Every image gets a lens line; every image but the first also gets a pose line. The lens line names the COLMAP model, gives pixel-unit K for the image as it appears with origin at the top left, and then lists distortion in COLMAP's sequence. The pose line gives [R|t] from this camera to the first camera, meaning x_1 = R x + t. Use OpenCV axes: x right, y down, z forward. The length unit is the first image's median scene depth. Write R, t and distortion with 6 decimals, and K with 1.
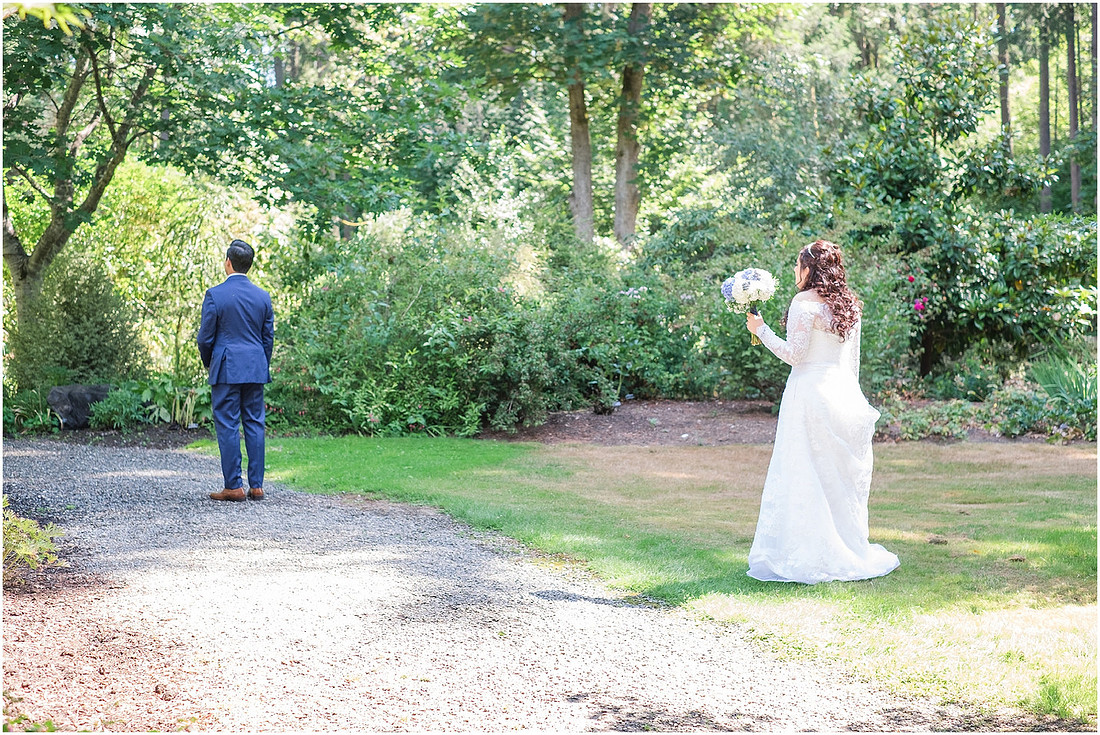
lens RADIAL K [[3027.1, 0, 550.0], [0, 3027.1, 367.5], [0, 0, 1]] dist [-0.006831, 1.319924]
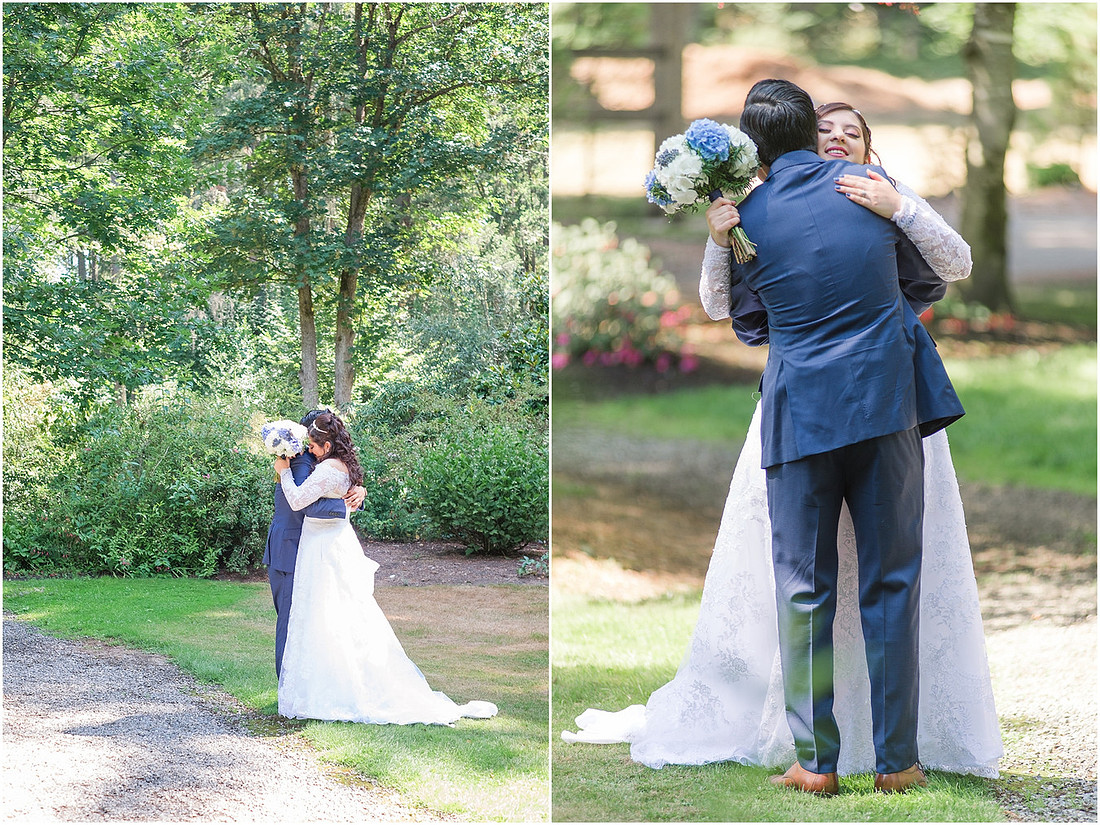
lens RADIAL K [[3461.6, 0, 550.0], [0, 3461.6, 412.5], [0, 0, 1]] dist [0.064482, -1.085590]
pose [[0.996172, -0.000898, 0.087415, -0.014593], [0.004750, 0.999026, -0.043871, 0.023064], [-0.087290, 0.044118, 0.995206, -0.425968]]
